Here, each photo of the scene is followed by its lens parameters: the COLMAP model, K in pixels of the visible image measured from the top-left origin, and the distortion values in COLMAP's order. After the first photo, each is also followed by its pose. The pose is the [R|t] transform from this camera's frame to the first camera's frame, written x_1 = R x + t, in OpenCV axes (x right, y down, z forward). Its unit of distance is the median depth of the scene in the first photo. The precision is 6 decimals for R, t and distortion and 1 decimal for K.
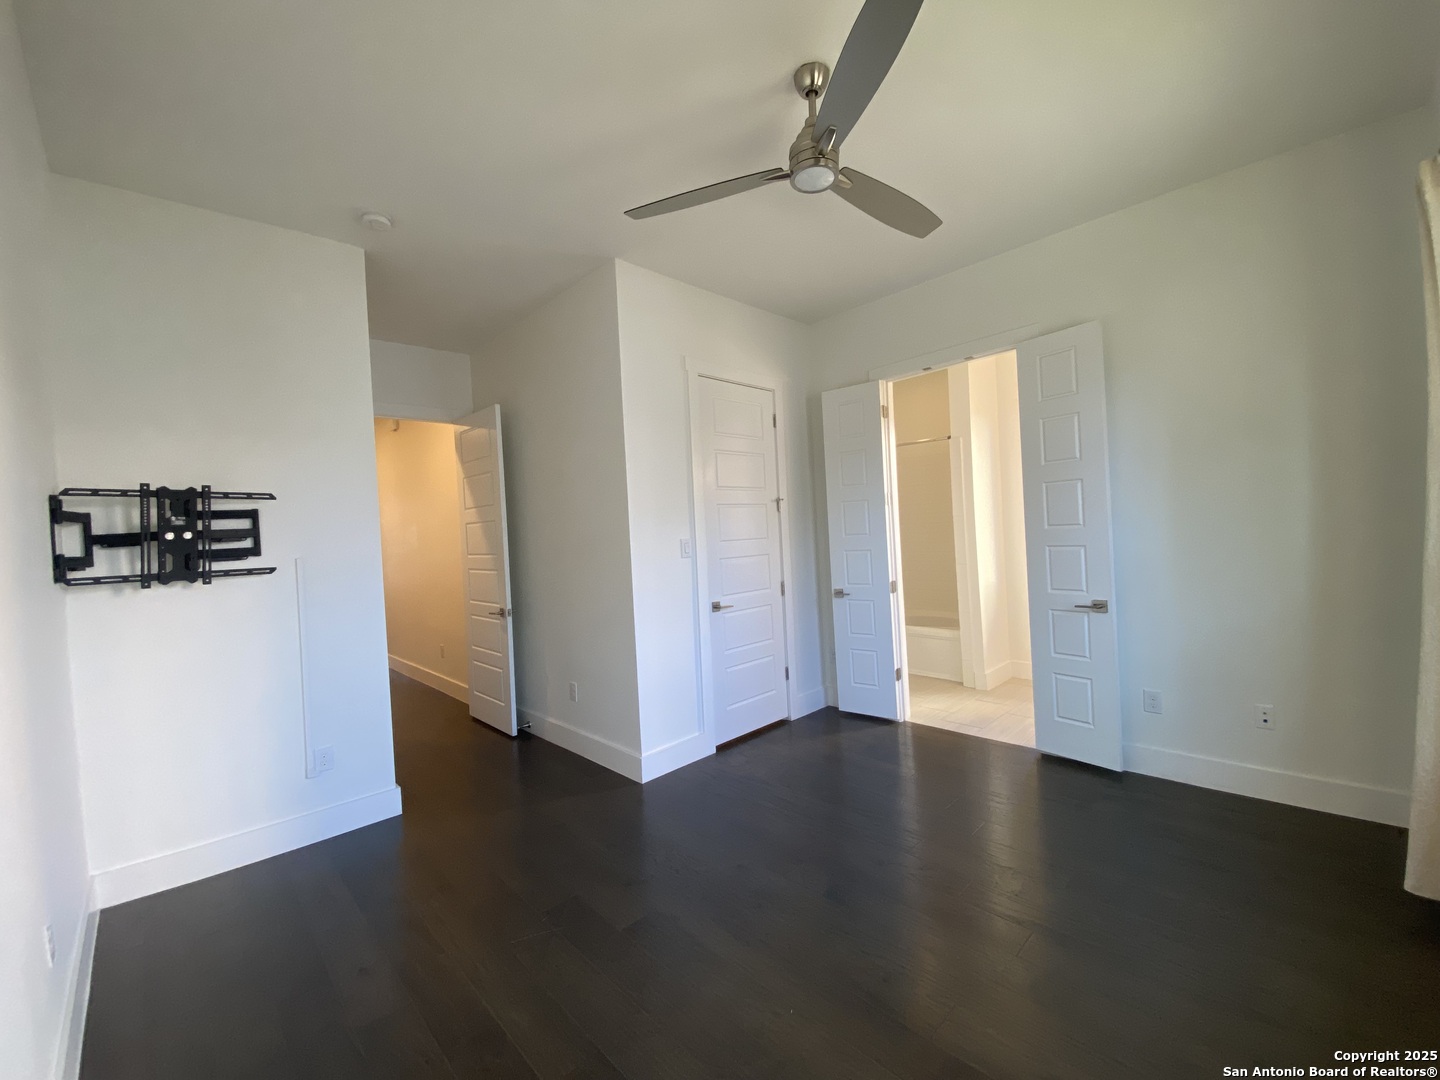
lens RADIAL K [[583.8, 0, 723.5], [0, 583.8, 527.4], [0, 0, 1]] dist [-0.001823, -0.010149]
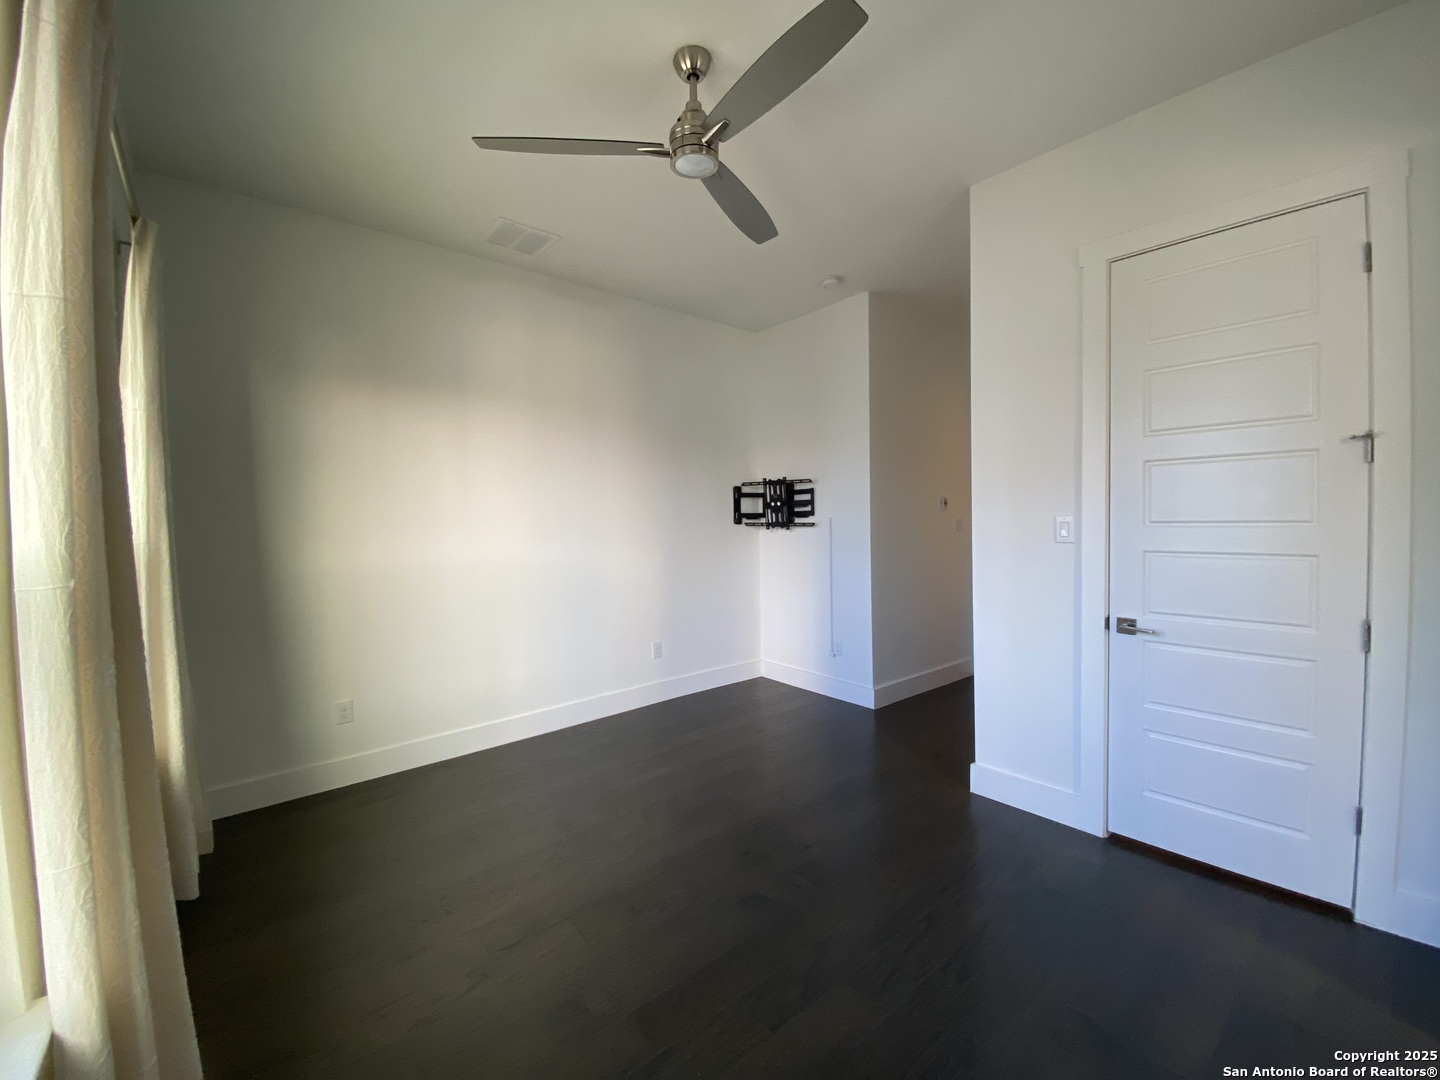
lens RADIAL K [[583.8, 0, 721.1], [0, 583.8, 536.9], [0, 0, 1]] dist [-0.001823, -0.010149]
pose [[-0.086253, 0.082924, -0.992816, 0.937627], [0.029759, 0.996300, 0.080630, -0.035327], [0.995829, -0.022590, -0.088402, 0.902594]]
